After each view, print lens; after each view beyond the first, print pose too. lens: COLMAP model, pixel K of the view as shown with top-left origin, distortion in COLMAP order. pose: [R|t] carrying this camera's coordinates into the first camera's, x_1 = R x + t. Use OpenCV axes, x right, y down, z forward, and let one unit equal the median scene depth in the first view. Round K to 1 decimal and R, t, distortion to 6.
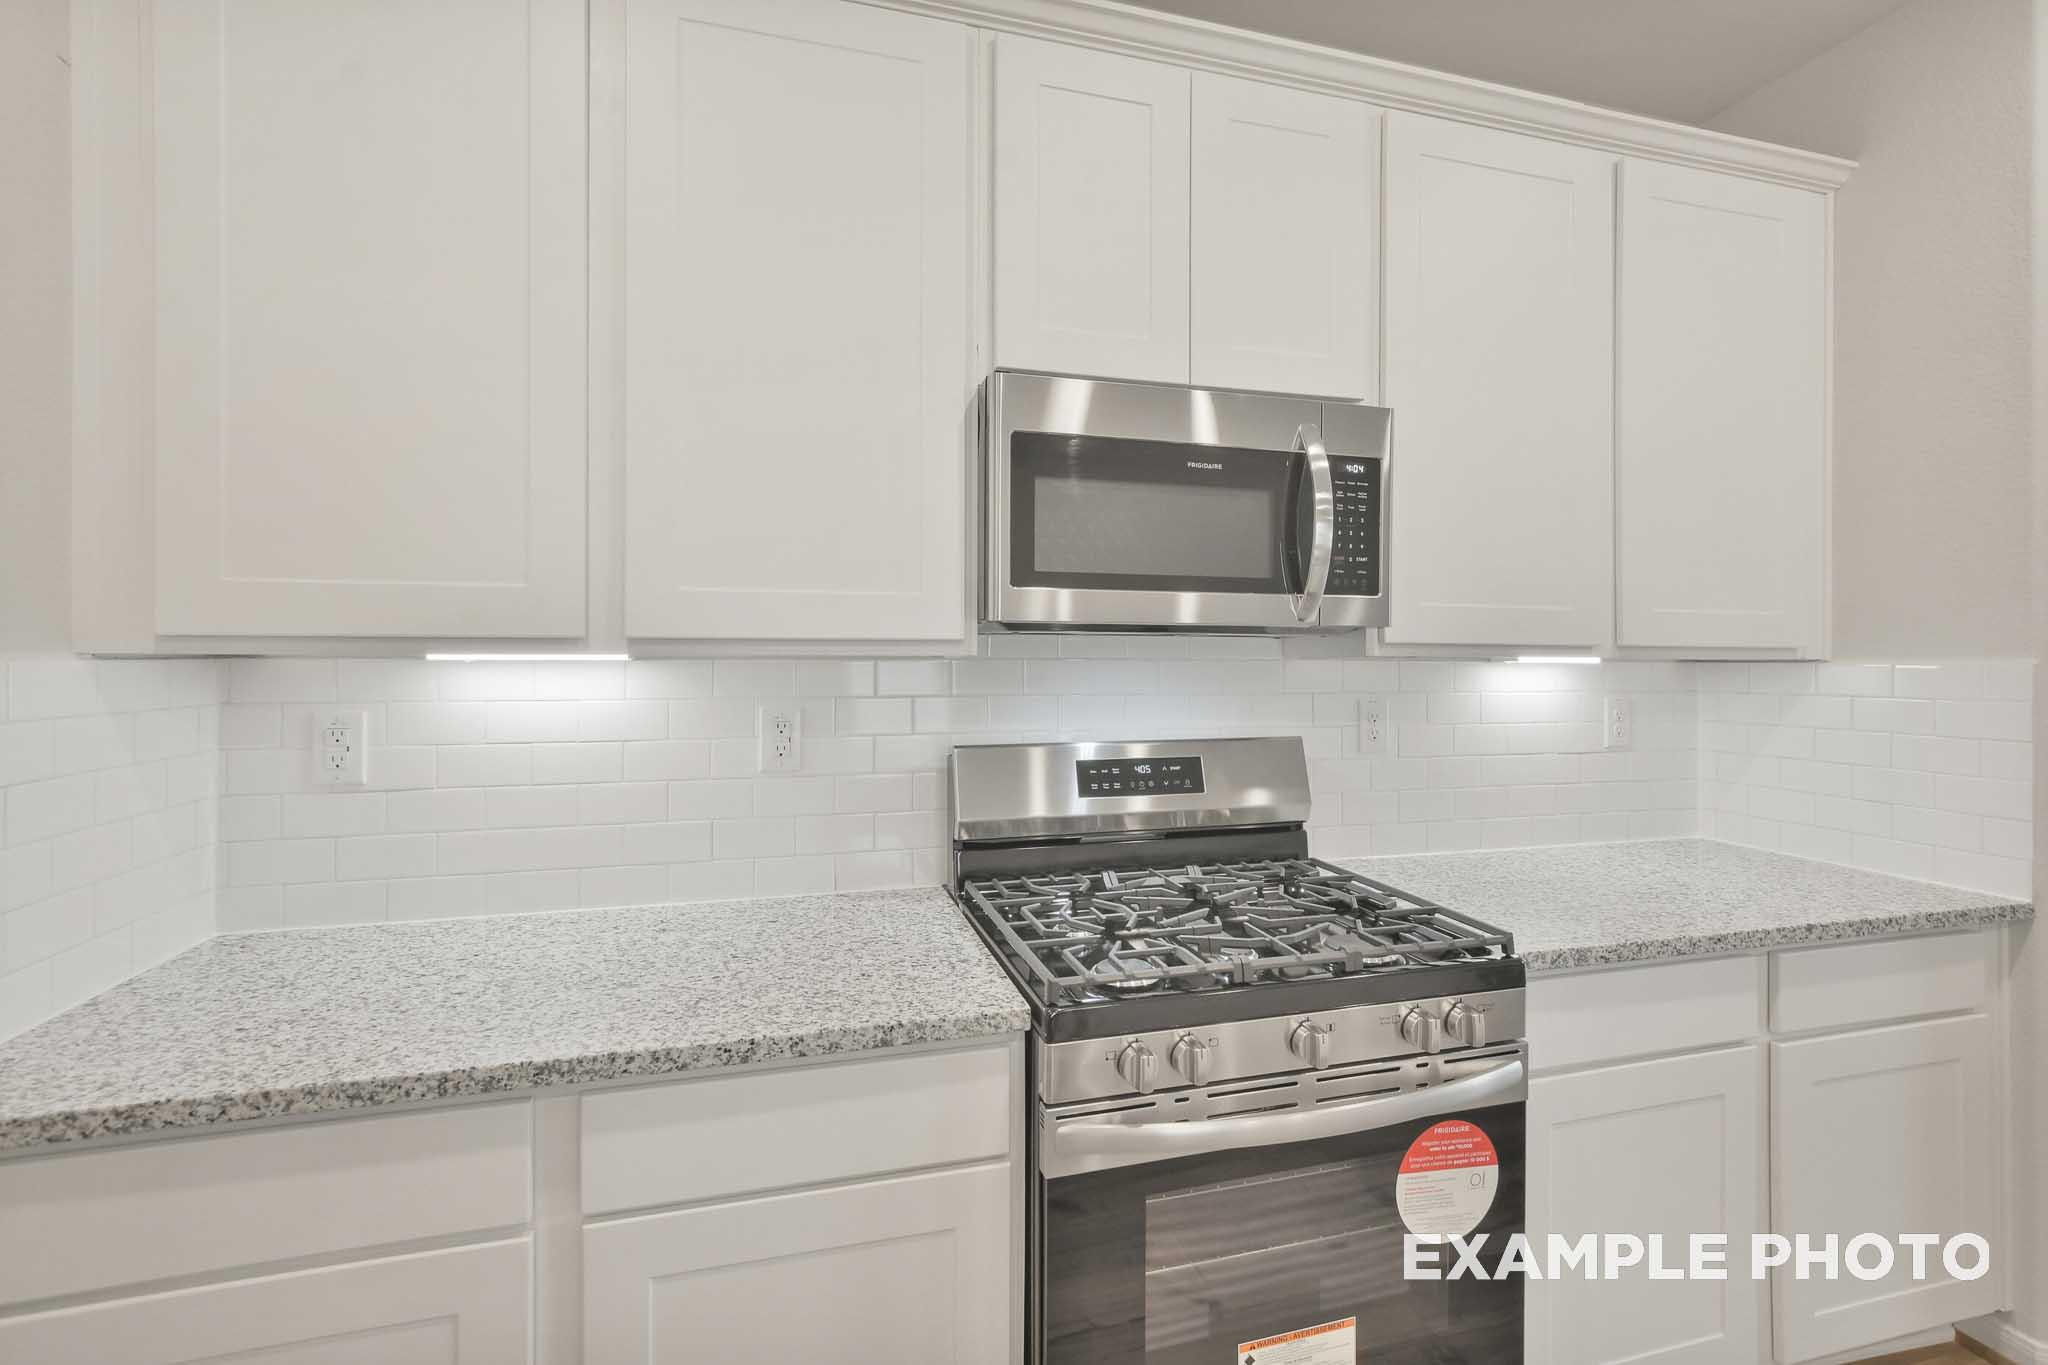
lens RADIAL K [[924.8, 0, 1022.8], [0, 924.8, 656.4], [0, 0, 1]] dist [0.016650, -0.005130]
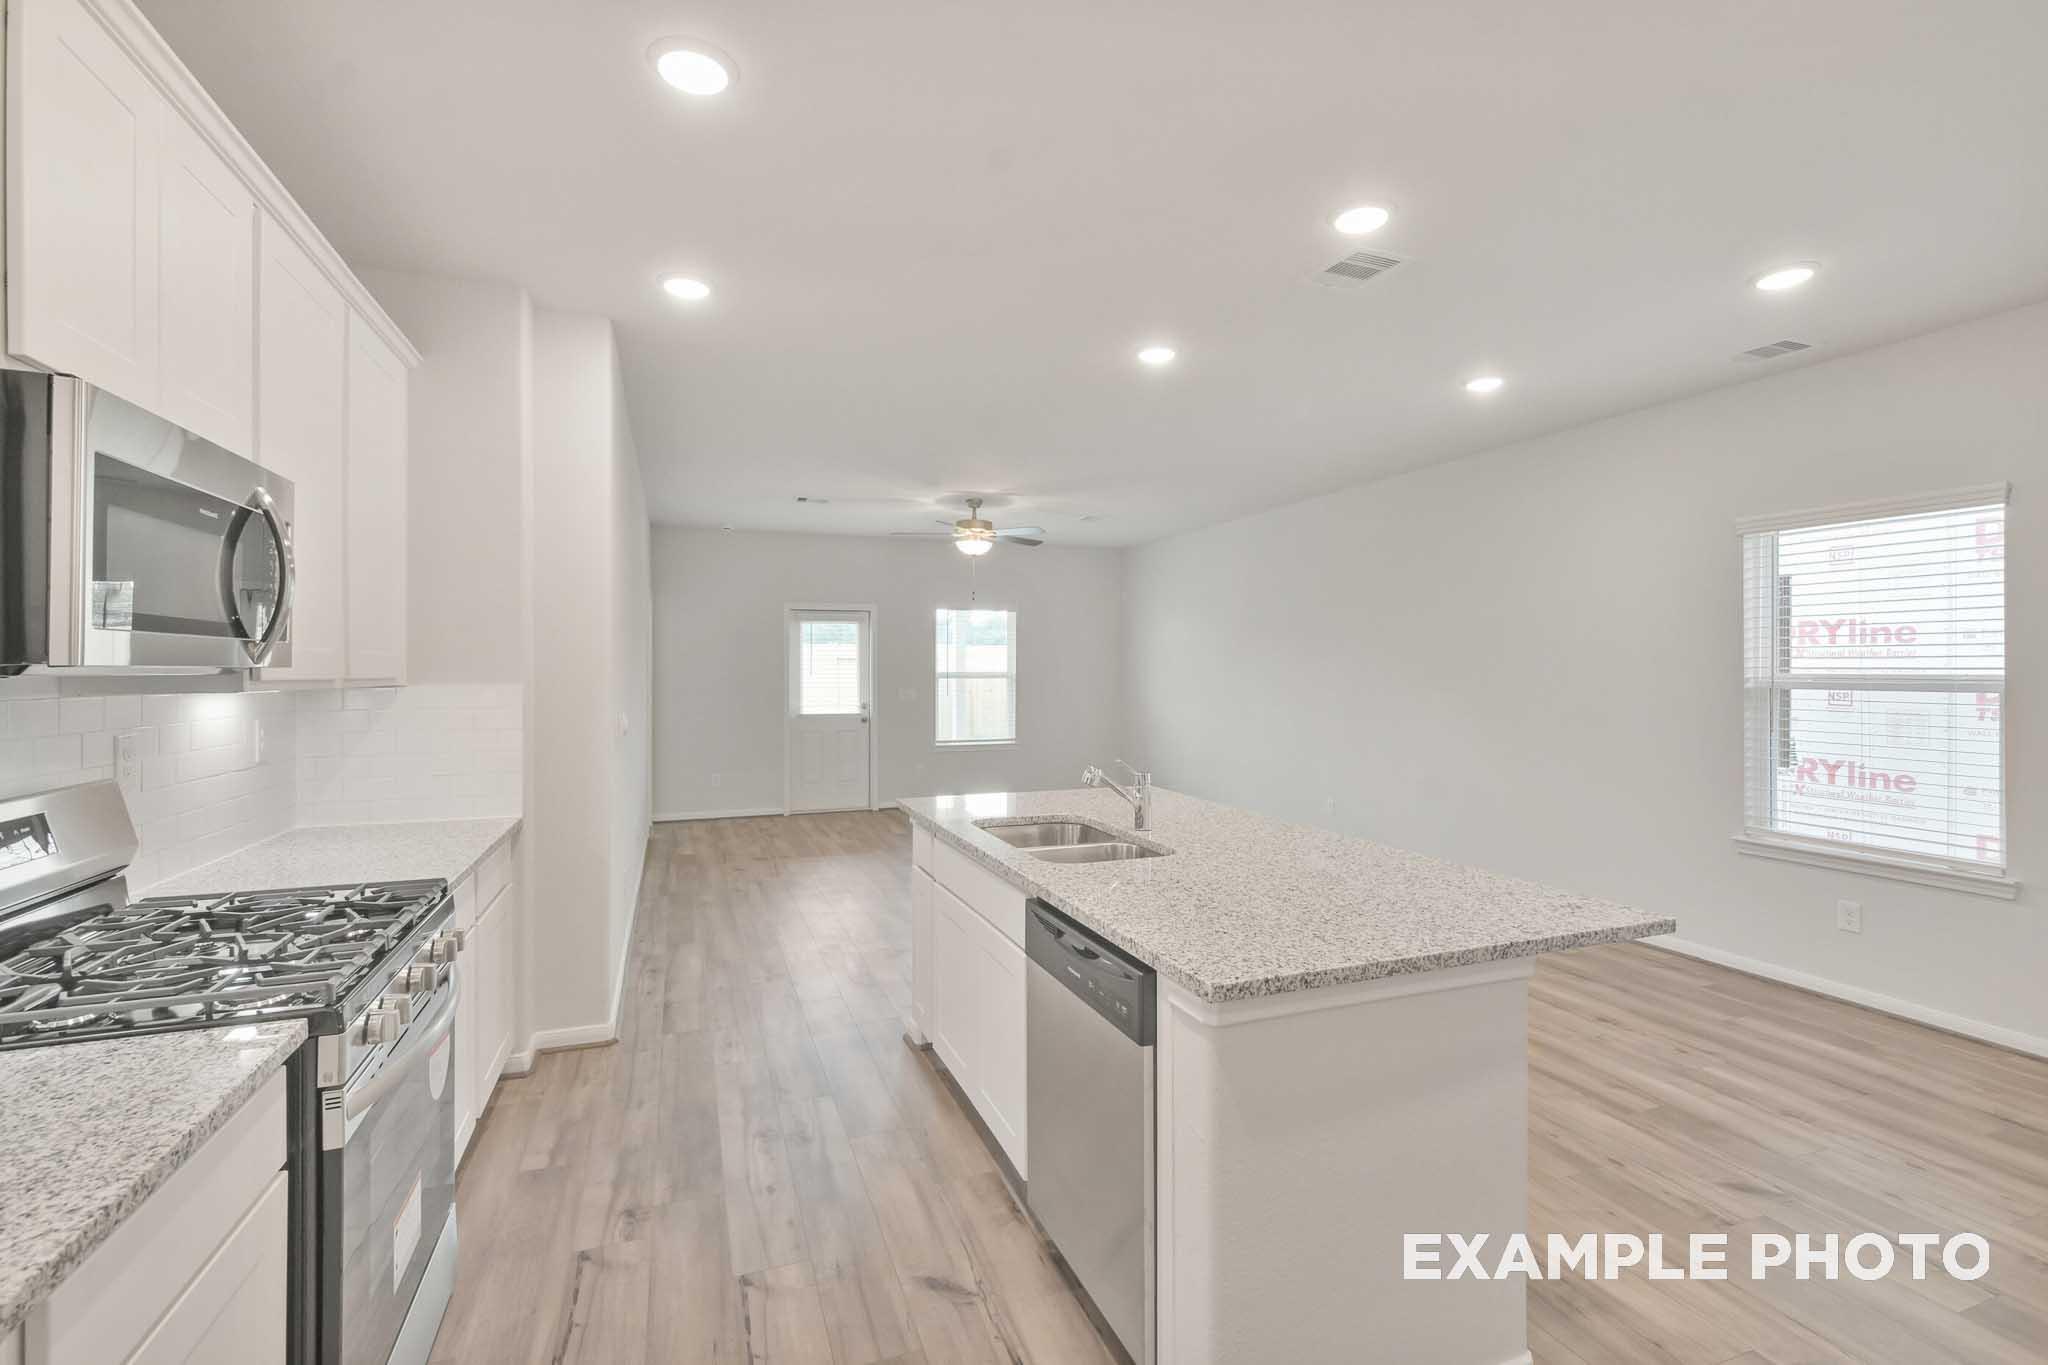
lens RADIAL K [[924.8, 0, 1022.8], [0, 924.8, 656.4], [0, 0, 1]] dist [0.016650, -0.005130]
pose [[-0.060920, 0.009413, 0.998098, -0.726732], [-0.000330, 0.999955, -0.009450, -0.030398], [-0.998143, -0.000905, -0.060914, 0.129474]]
